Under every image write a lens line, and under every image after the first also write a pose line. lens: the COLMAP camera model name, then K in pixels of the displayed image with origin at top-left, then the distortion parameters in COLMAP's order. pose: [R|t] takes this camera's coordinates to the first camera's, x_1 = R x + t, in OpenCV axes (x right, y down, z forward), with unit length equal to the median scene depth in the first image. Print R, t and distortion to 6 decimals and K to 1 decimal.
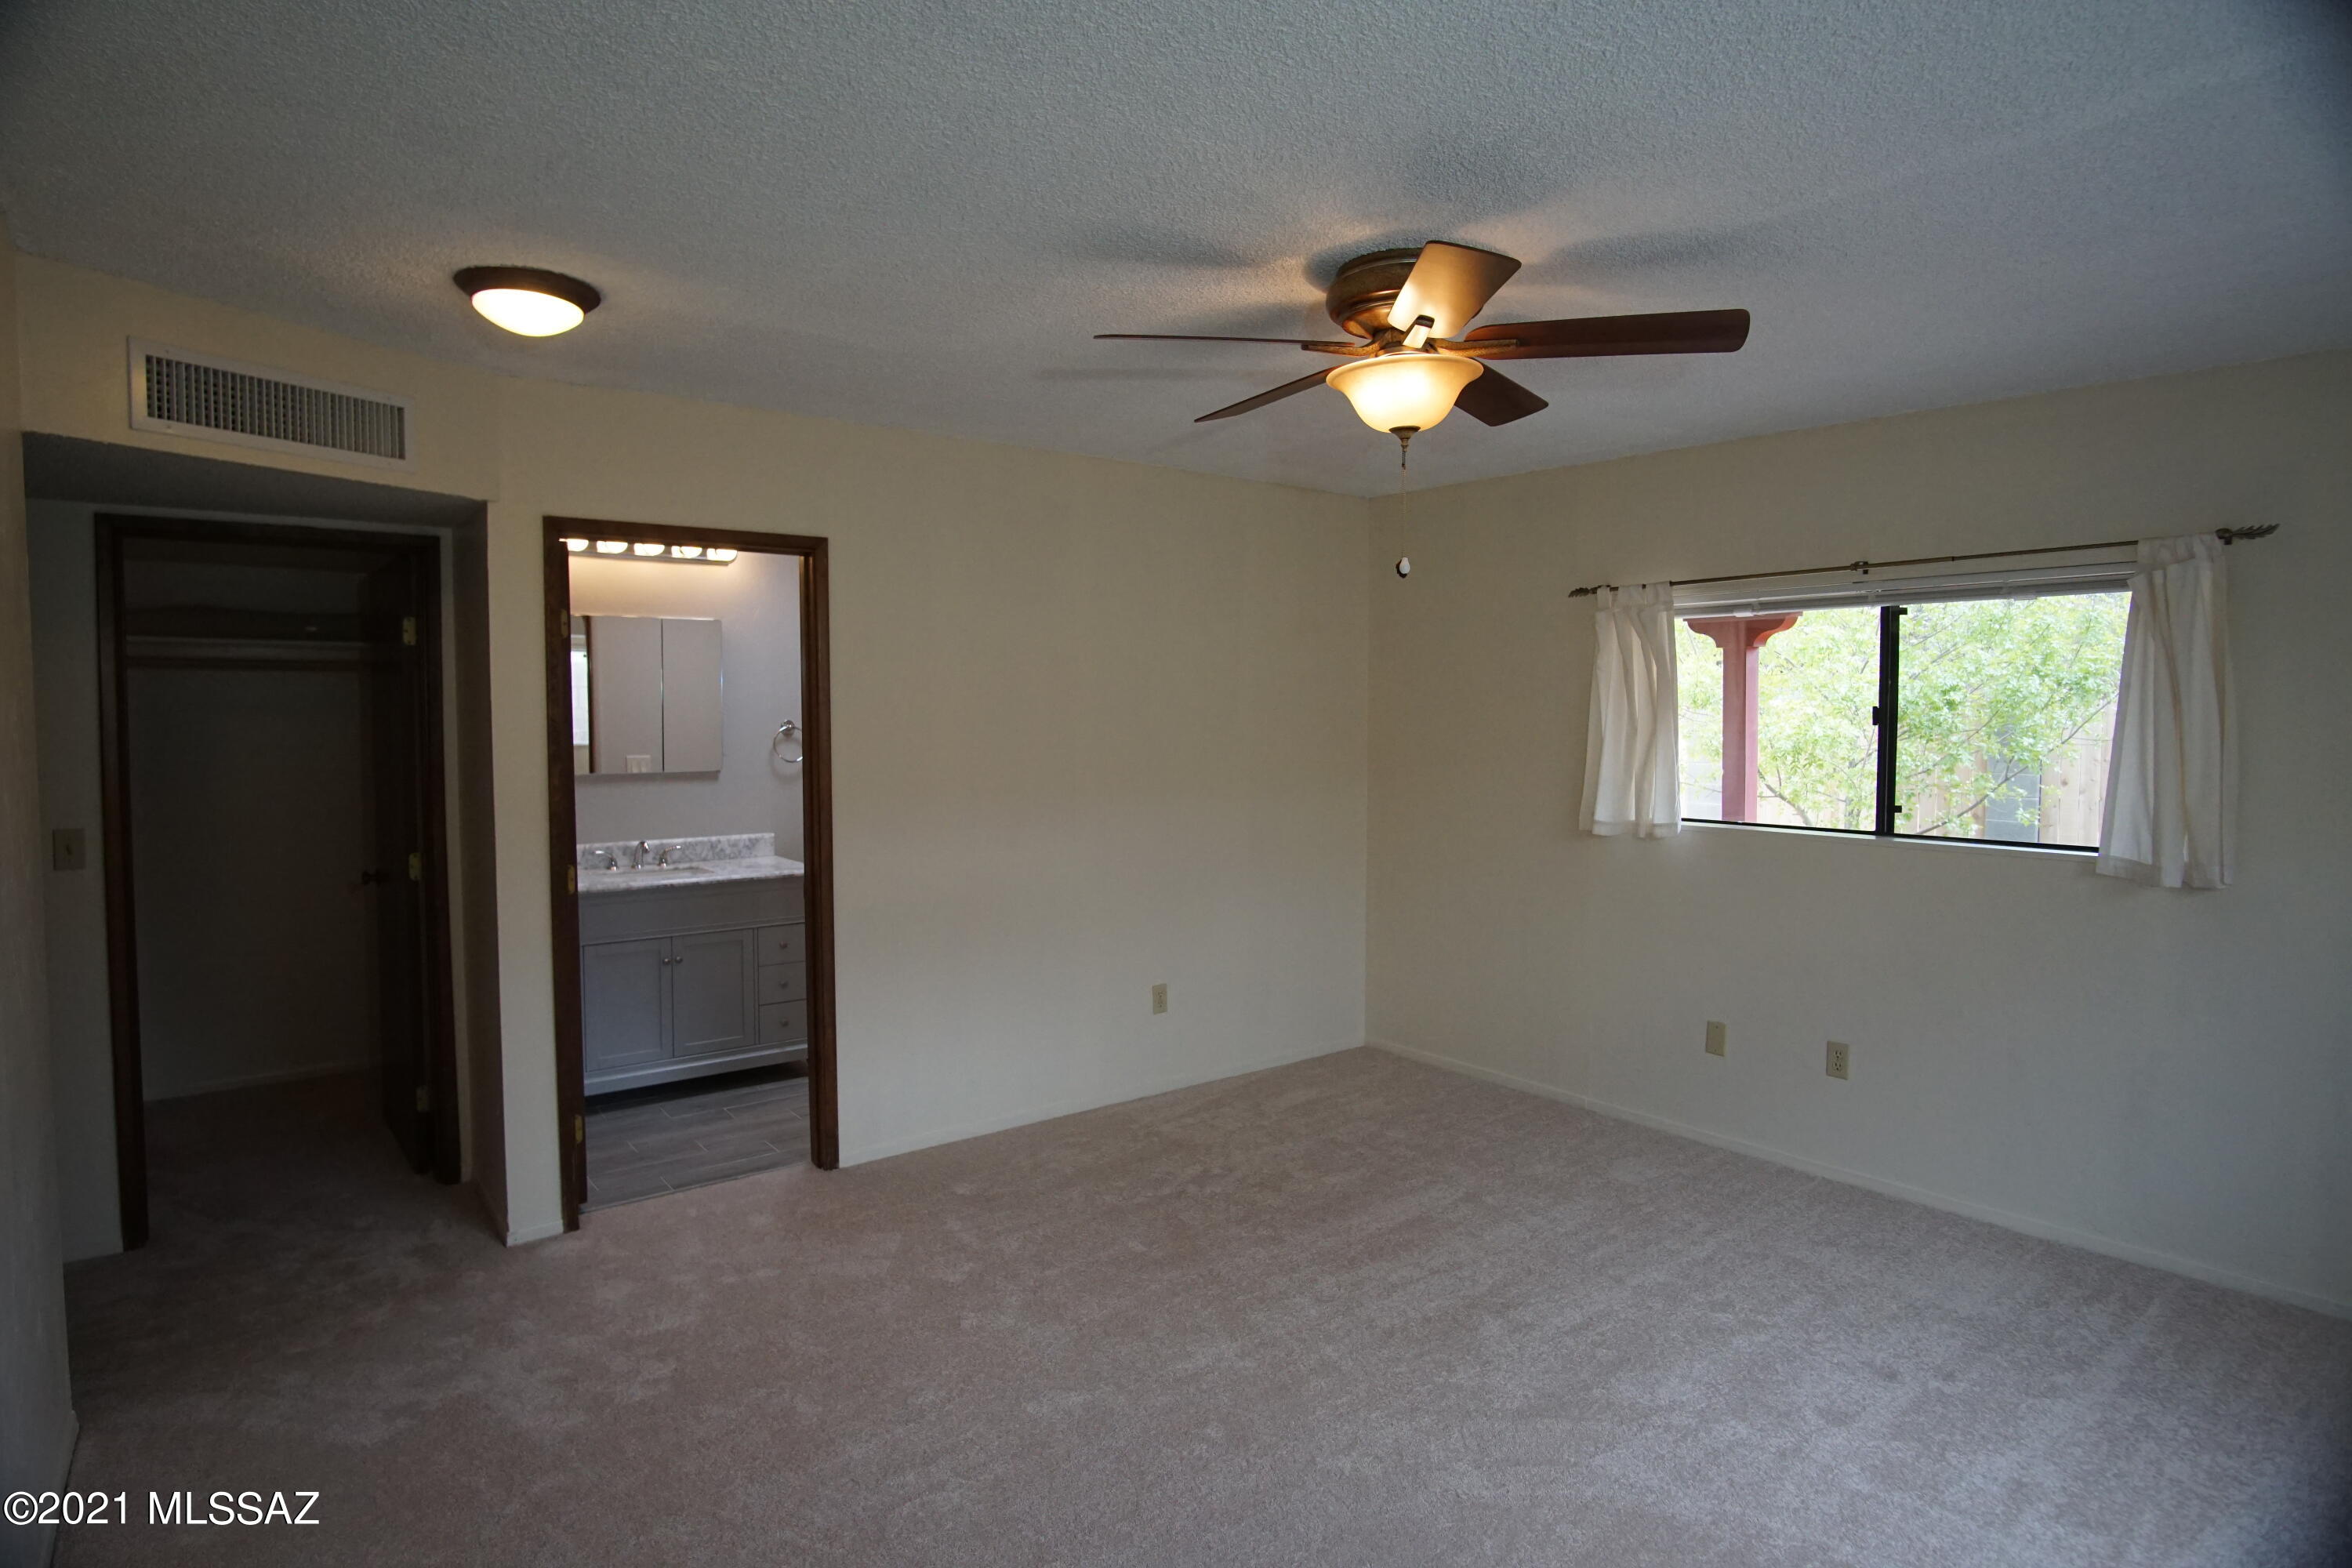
lens RADIAL K [[1258.6, 0, 1168.2], [0, 1258.6, 757.7], [0, 0, 1]] dist [-0.033239, 0.009451]
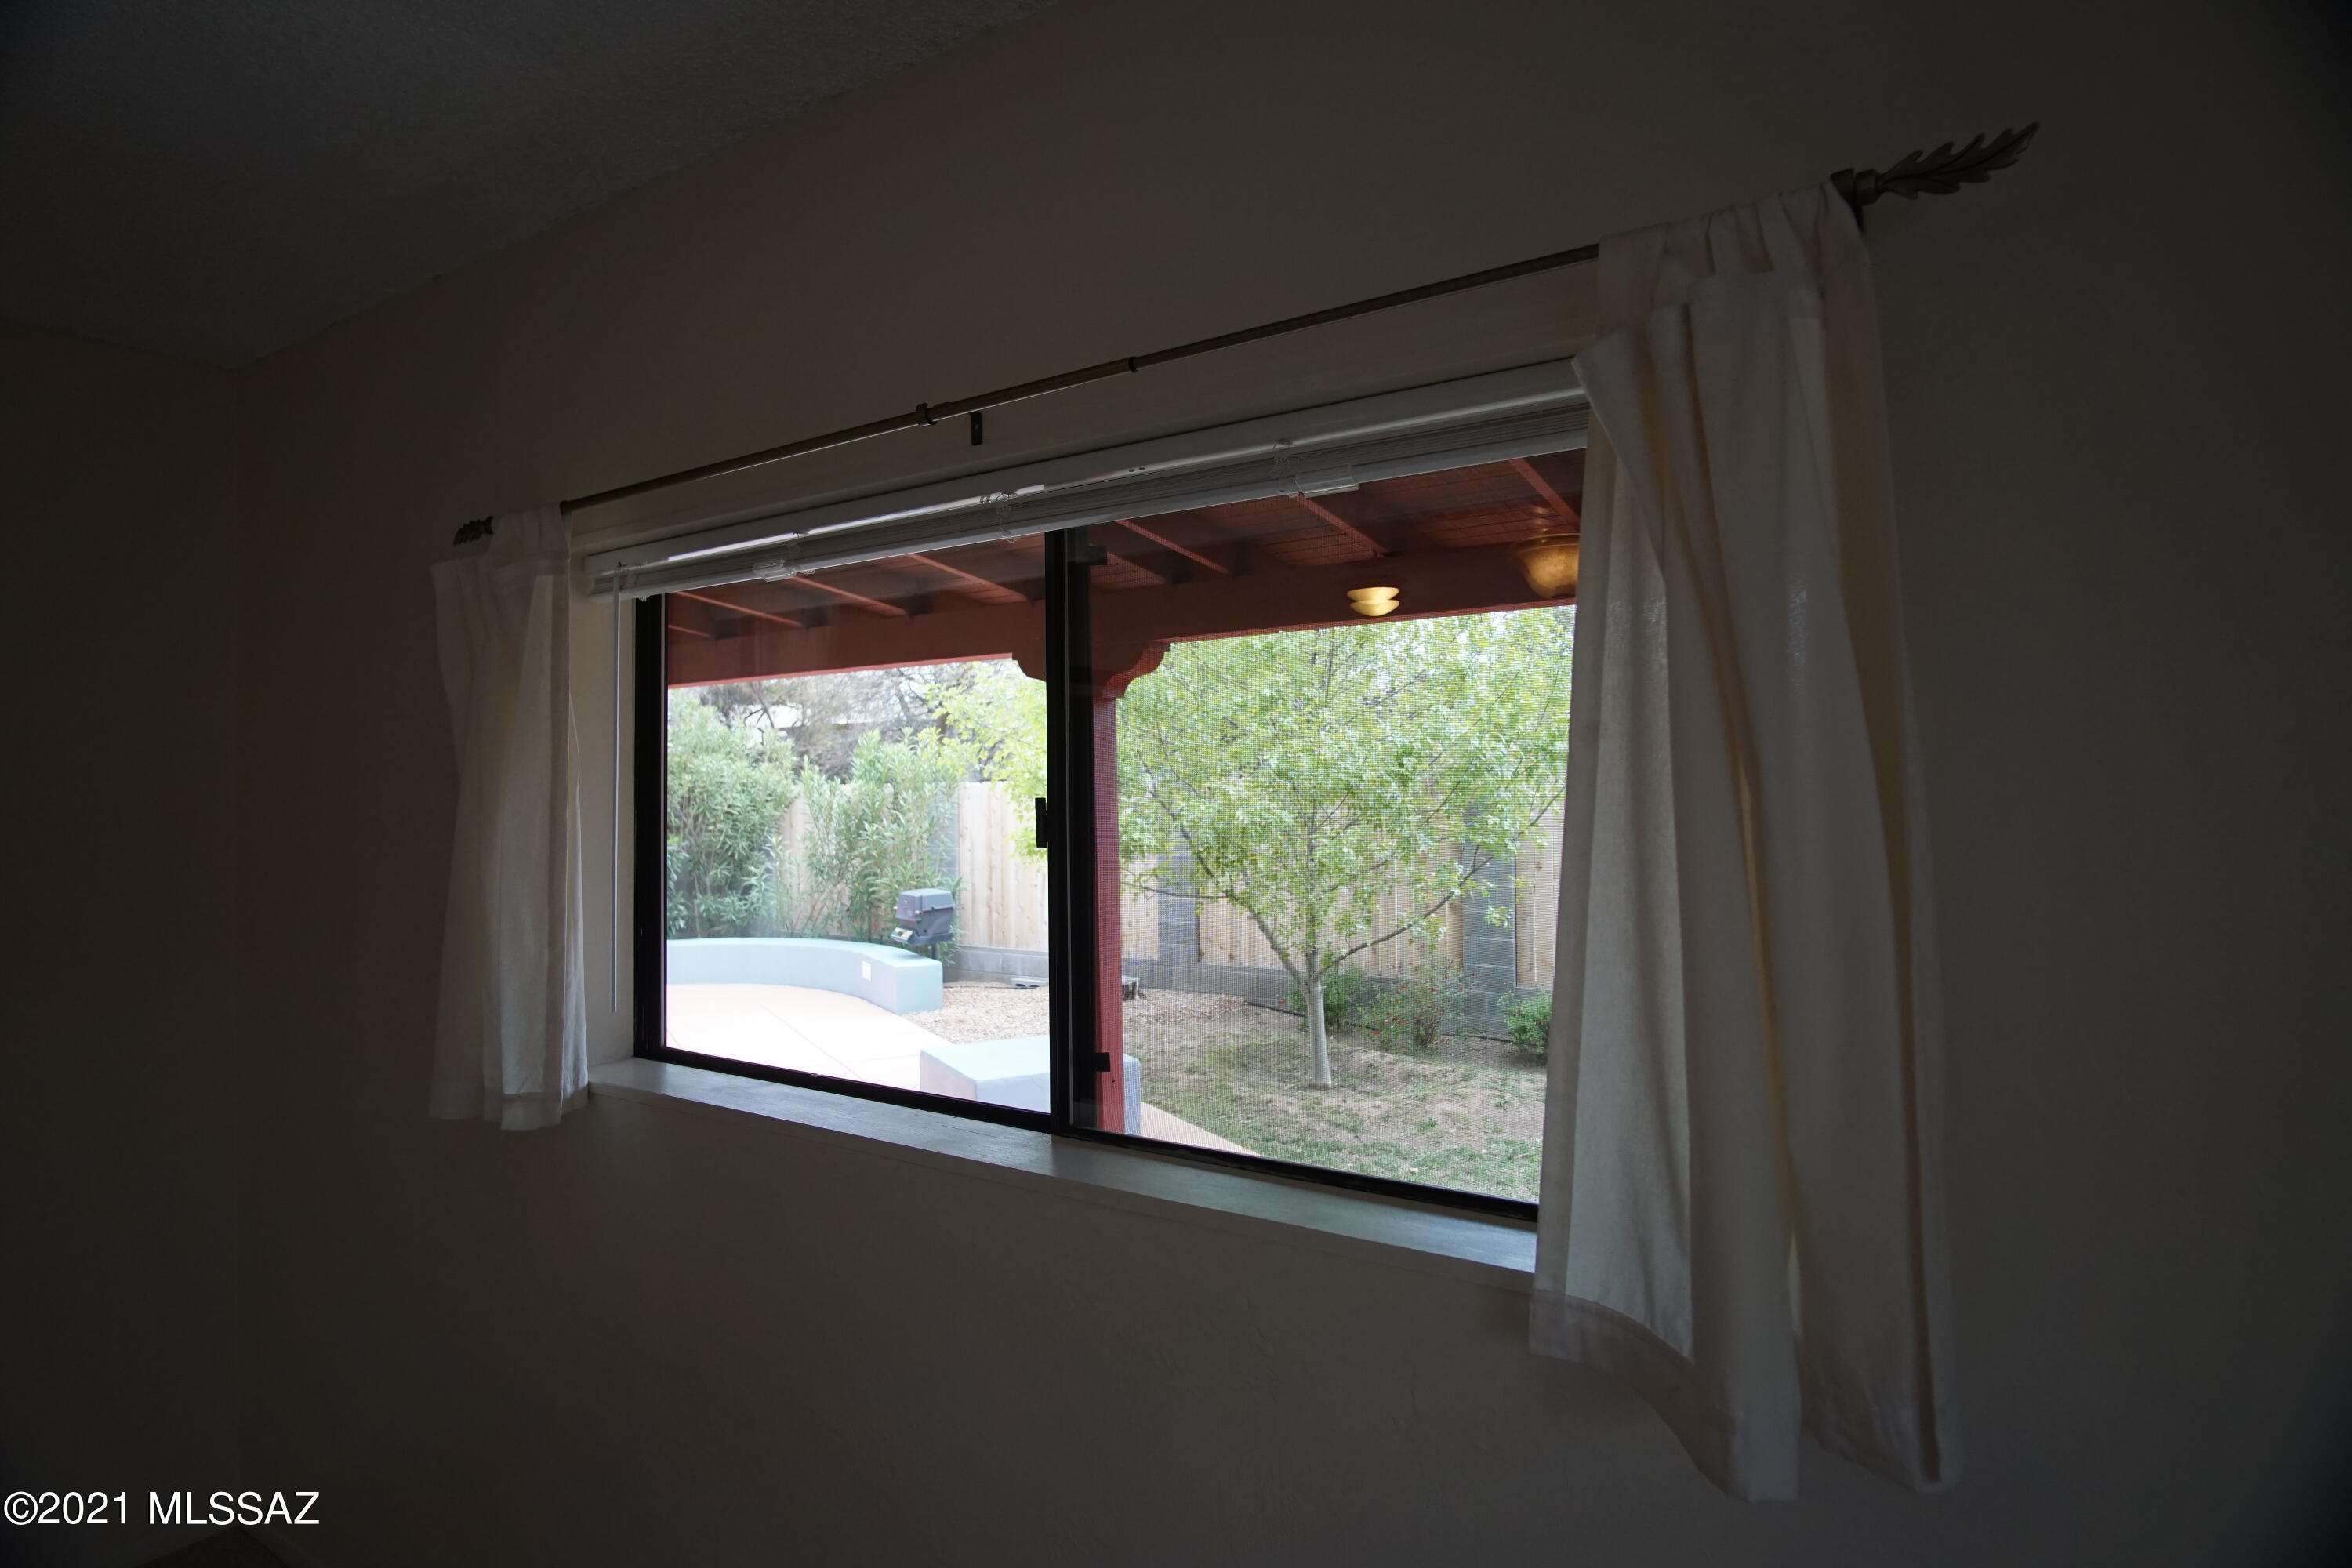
lens RADIAL K [[1258.6, 0, 1168.2], [0, 1258.6, 757.7], [0, 0, 1]] dist [-0.033239, 0.009451]
pose [[0.946534, -0.008375, 0.322495, 0.286941], [0.028122, 0.998000, -0.056623, -0.018509], [-0.321375, 0.062664, 0.944876, 0.369139]]
